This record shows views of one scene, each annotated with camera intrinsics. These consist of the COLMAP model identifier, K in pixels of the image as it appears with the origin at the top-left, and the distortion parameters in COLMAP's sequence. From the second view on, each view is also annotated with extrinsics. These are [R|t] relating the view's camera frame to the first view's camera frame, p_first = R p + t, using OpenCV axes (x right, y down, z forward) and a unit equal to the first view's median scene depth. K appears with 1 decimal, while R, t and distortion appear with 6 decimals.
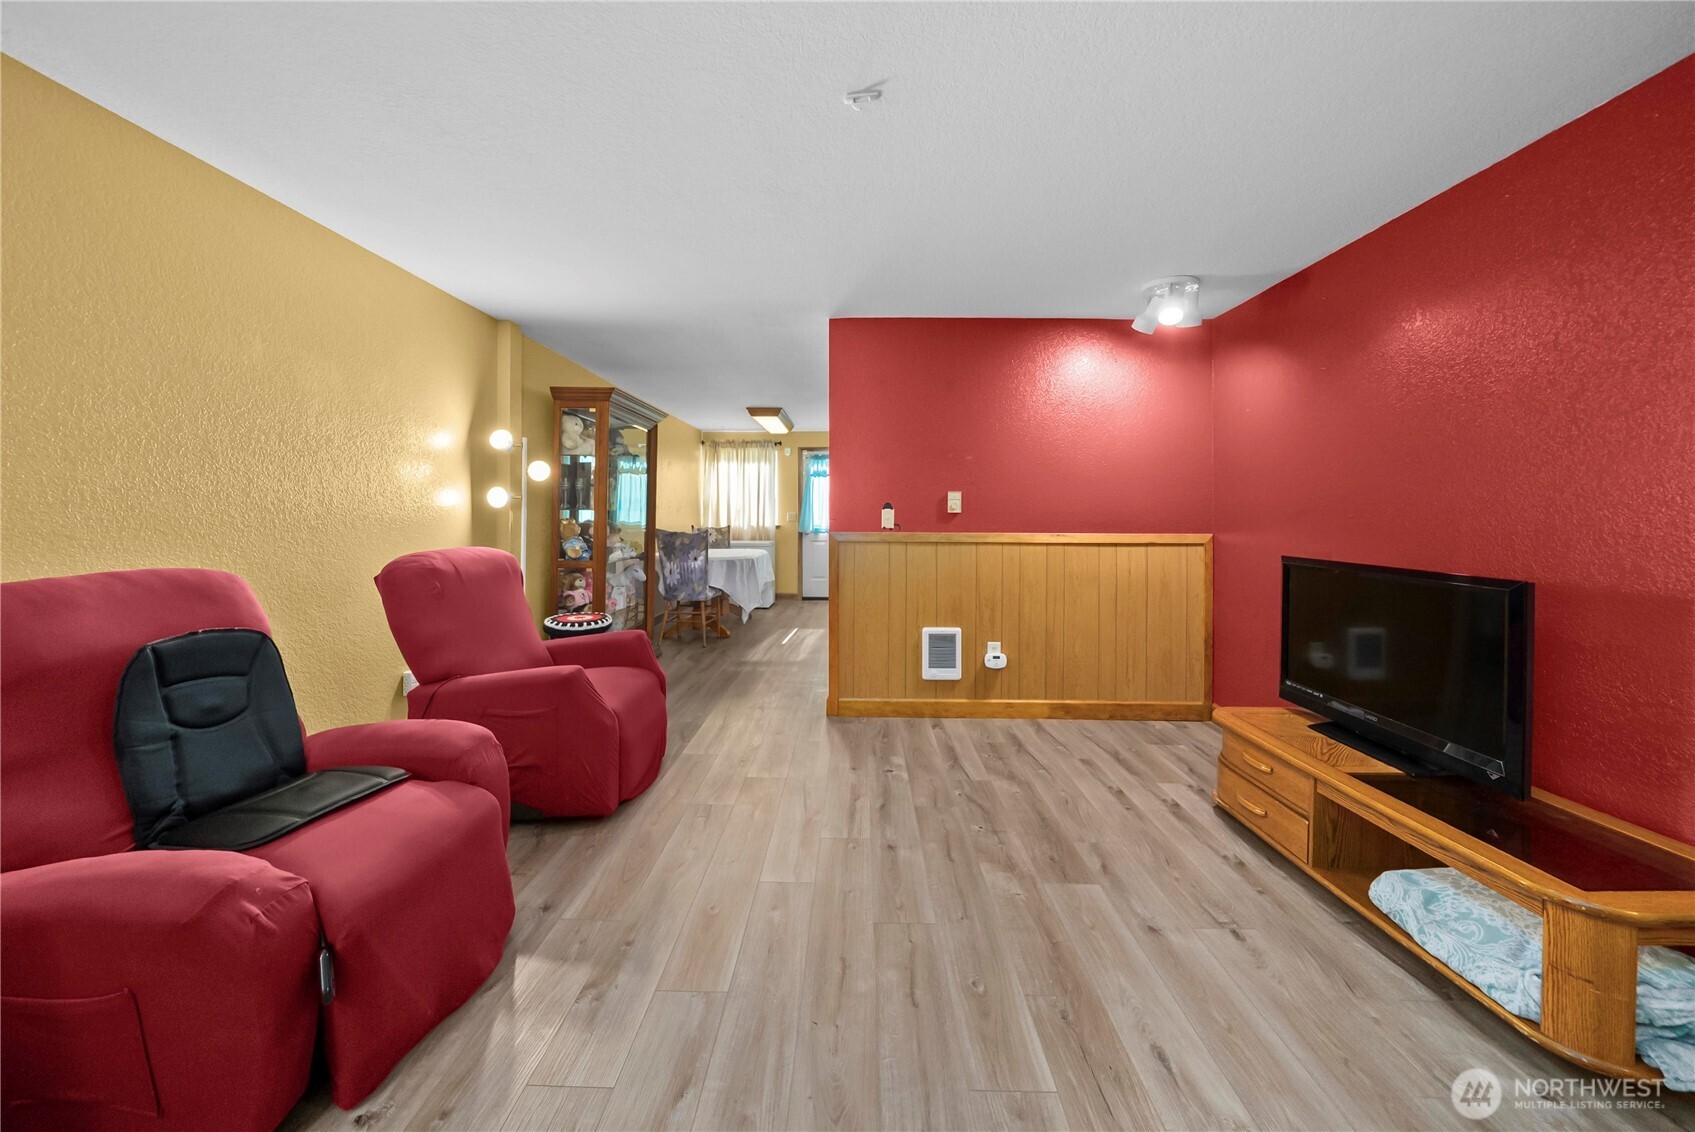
lens RADIAL K [[599.0, 0, 861.4], [0, 599.0, 515.6], [0, 0, 1]] dist [-0.006822, -0.000242]
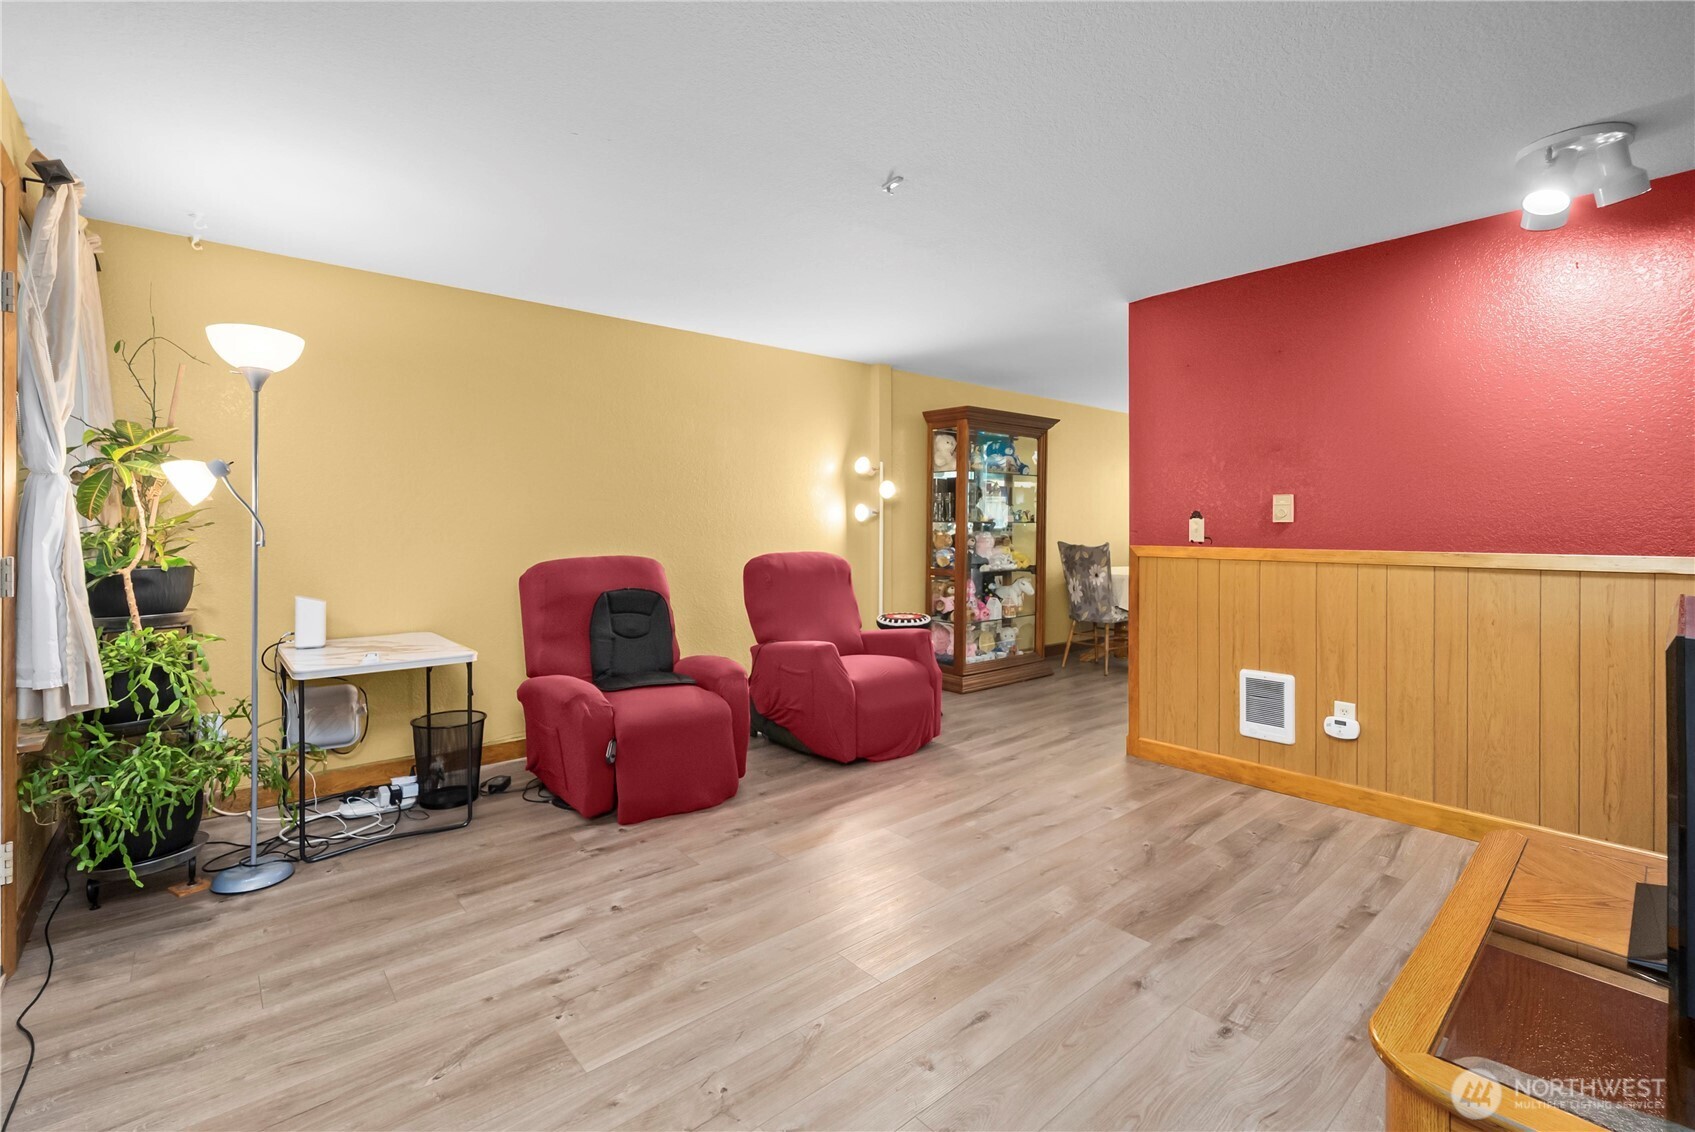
lens RADIAL K [[761.1, 0, 862.0], [0, 761.1, 521.0], [0, 0, 1]] dist [-0.003876, -0.000518]
pose [[0.672750, -0.008345, -0.739823, 0.513955], [0.002385, 0.999956, -0.009111, 0.000886], [0.739866, 0.004365, 0.672740, -0.041864]]
